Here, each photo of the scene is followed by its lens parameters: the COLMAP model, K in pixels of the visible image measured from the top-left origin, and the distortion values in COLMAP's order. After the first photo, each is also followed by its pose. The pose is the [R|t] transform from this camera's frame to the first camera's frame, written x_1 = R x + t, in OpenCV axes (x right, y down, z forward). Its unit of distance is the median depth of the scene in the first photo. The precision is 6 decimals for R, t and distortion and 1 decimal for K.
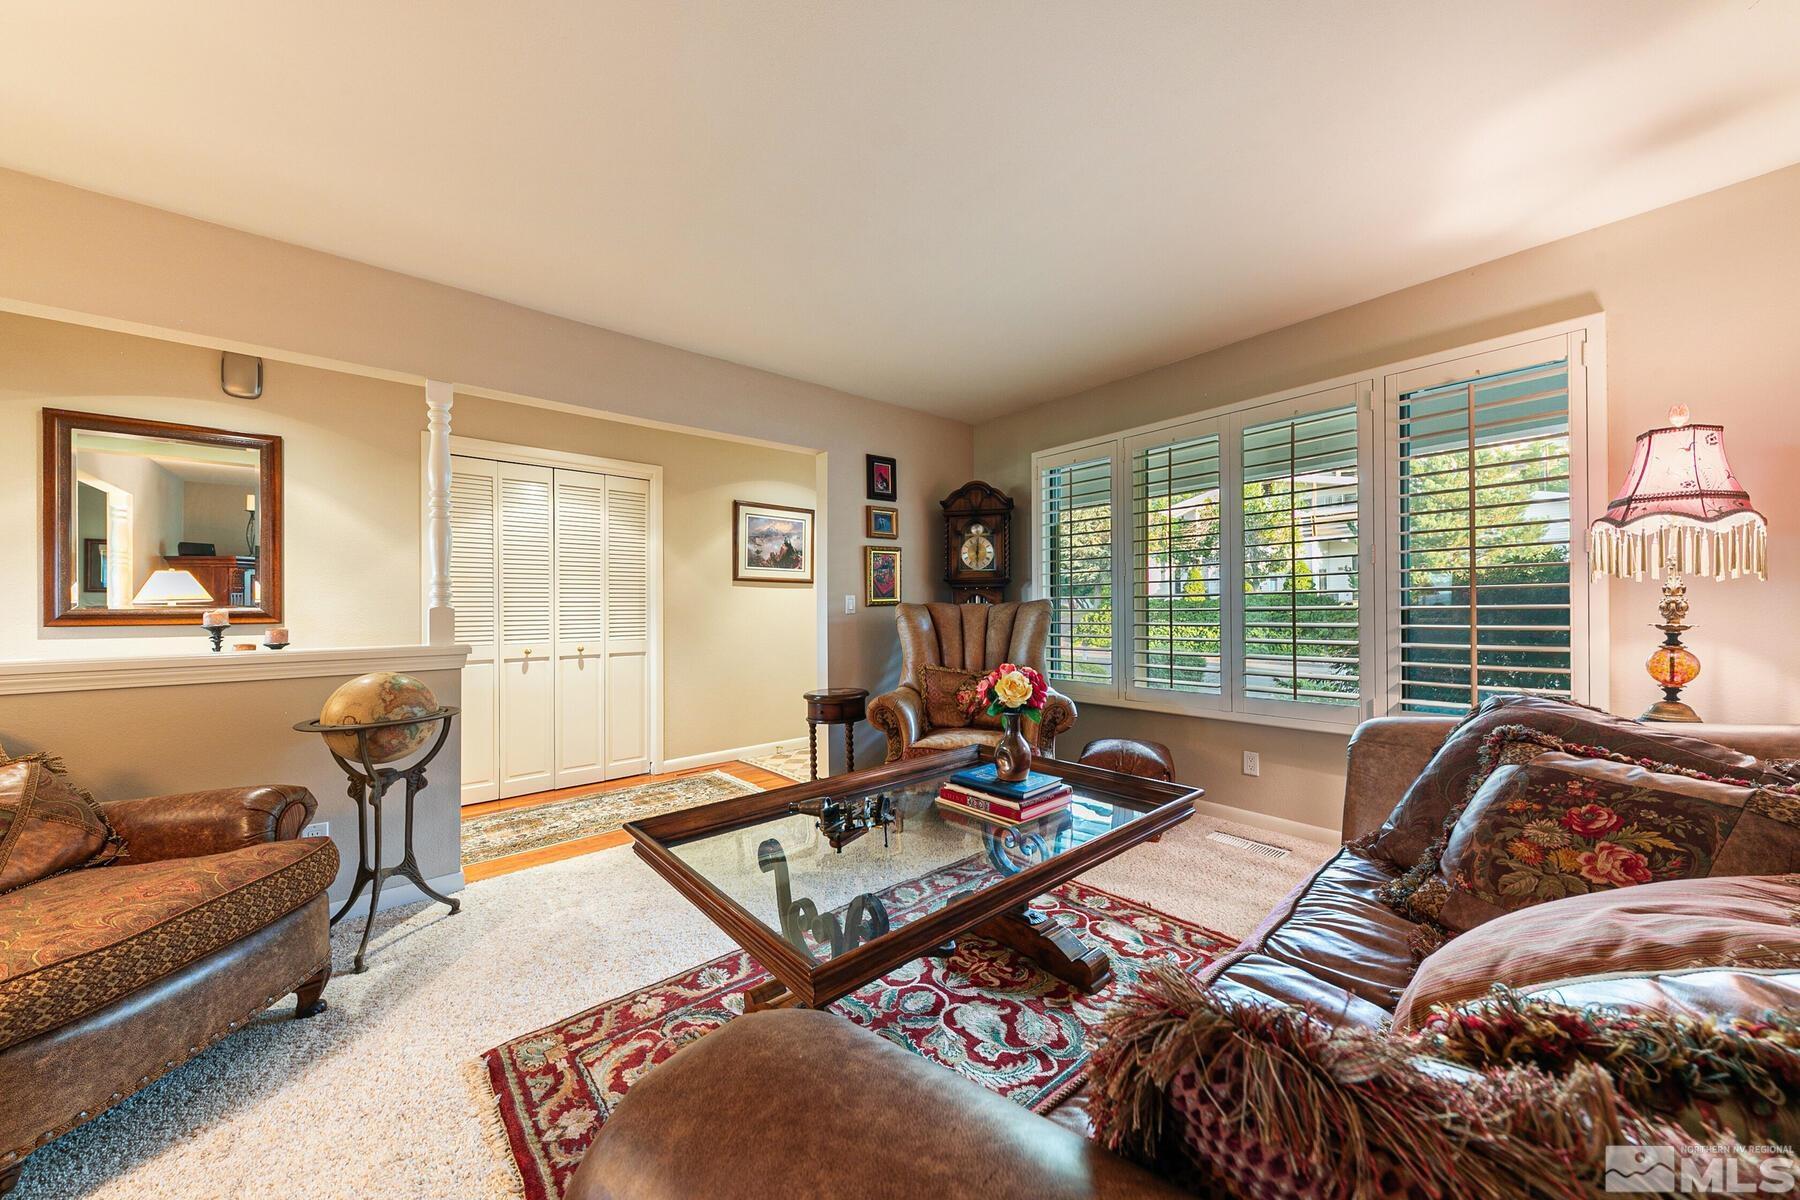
lens RADIAL K [[626.5, 0, 907.1], [0, 626.5, 604.3], [0, 0, 1]] dist [-0.001263, -0.000240]
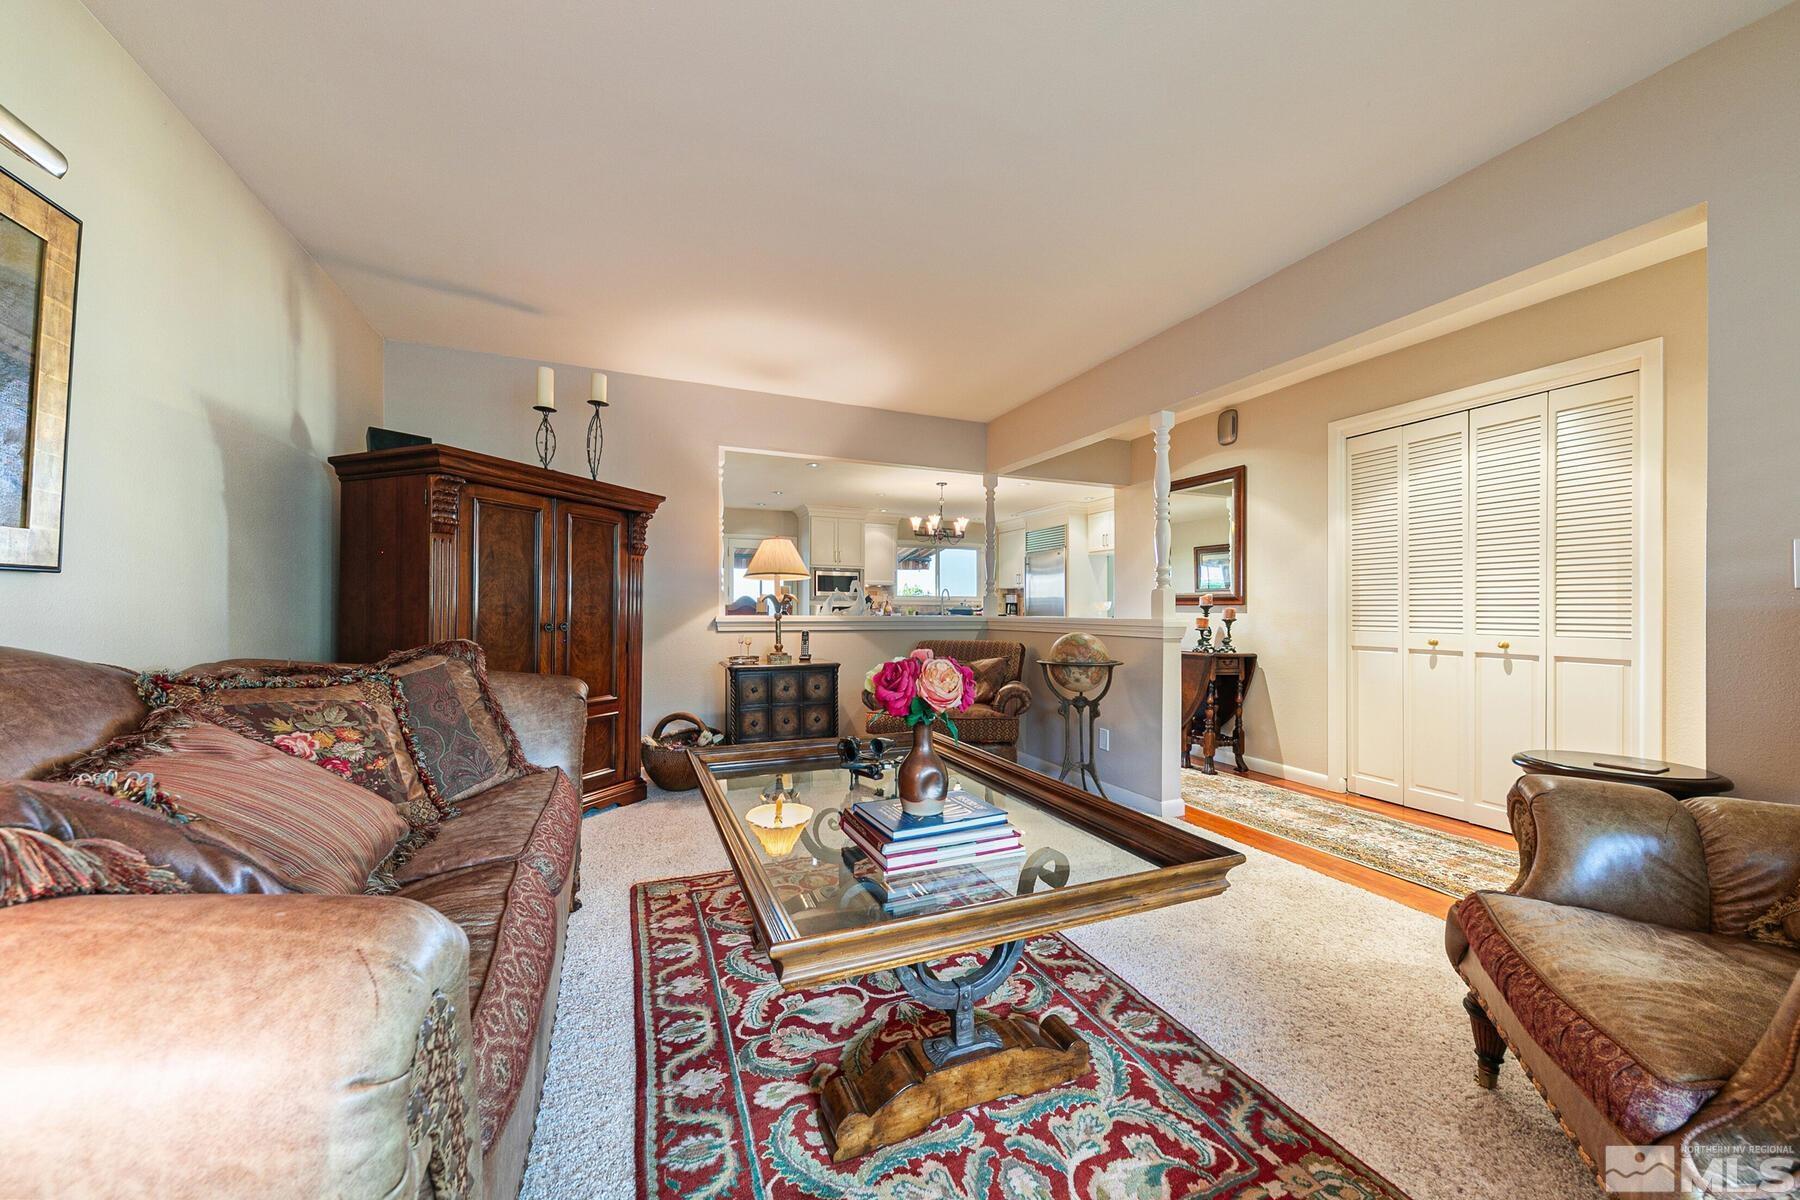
lens RADIAL K [[641.4, 0, 902.1], [0, 641.4, 606.5], [0, 0, 1]] dist [0.001211, -0.002253]
pose [[-0.319653, 0.004401, -0.947524, 0.792256], [0.005020, 0.999983, 0.002951, 0.039673], [0.947521, -0.003814, -0.319670, 1.113136]]
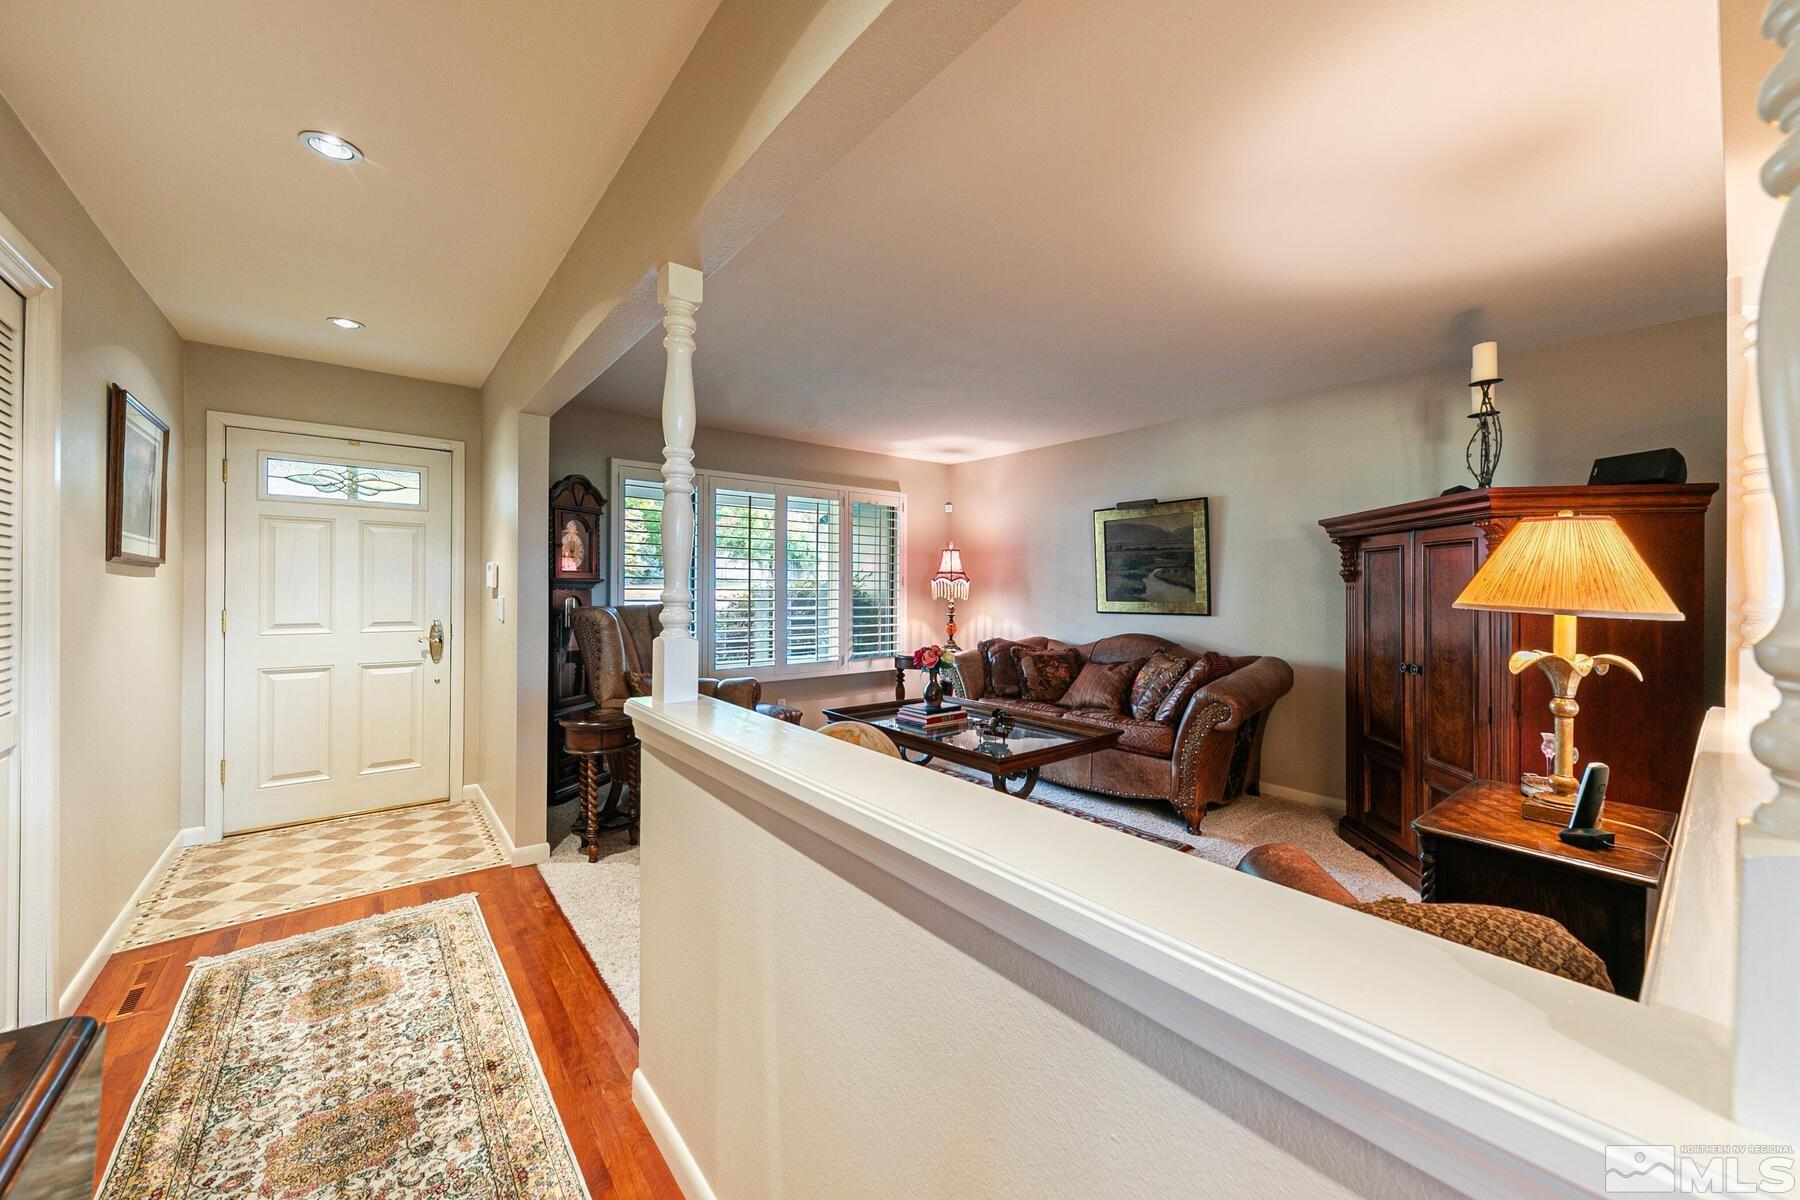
lens RADIAL K [[654.0, 0, 917.0], [0, 654.0, 592.5], [0, 0, 1]] dist [0.000086, -0.000024]
pose [[0.026141, 0.004102, 0.999650, -1.668576], [-0.015694, 0.999870, -0.003693, -0.051072], [-0.999535, -0.015592, 0.026202, 0.923643]]
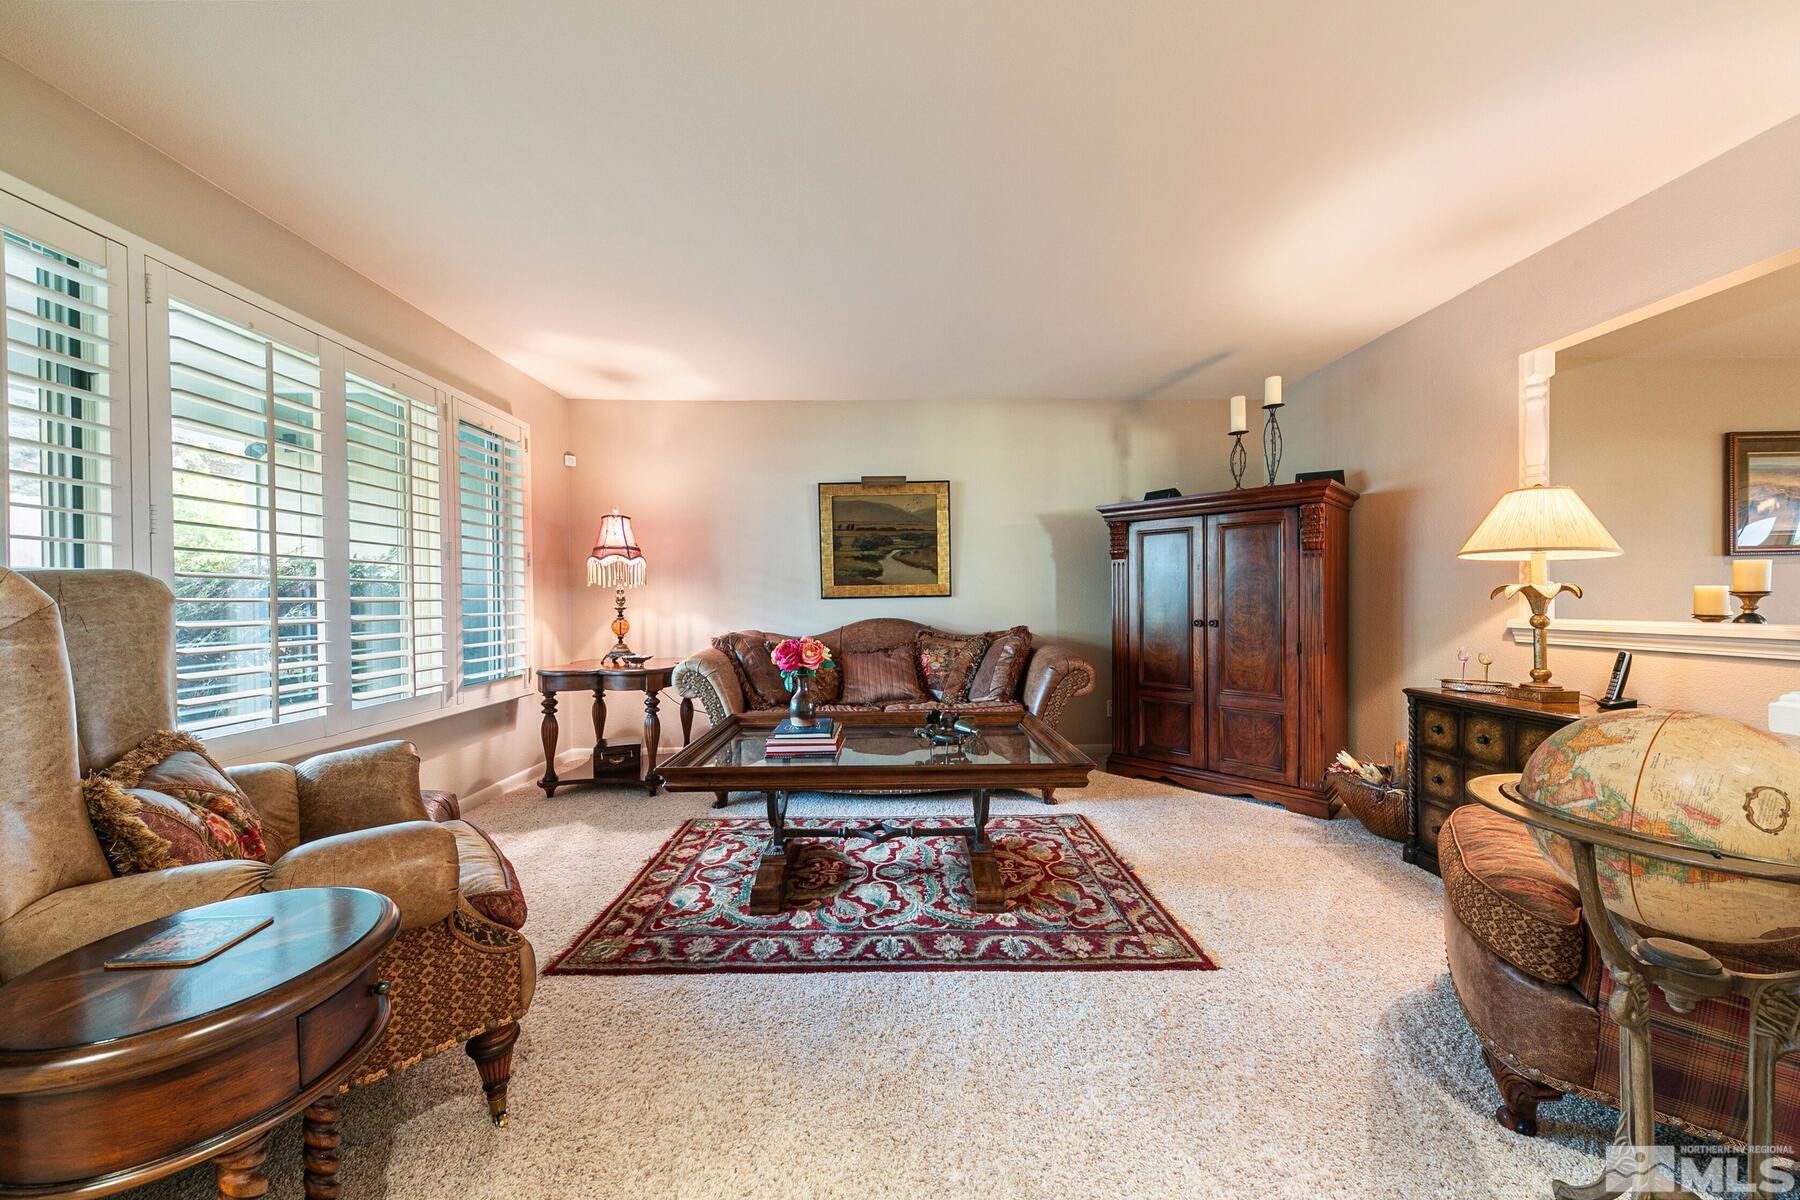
lens RADIAL K [[605.1, 0, 898.6], [0, 605.1, 608.0], [0, 0, 1]] dist [0.000320, -0.000011]
pose [[-0.760501, 0.007269, 0.649296, -0.722206], [0.009067, 0.999959, -0.000575, 0.037938], [-0.649273, 0.005450, -0.760536, 1.667845]]
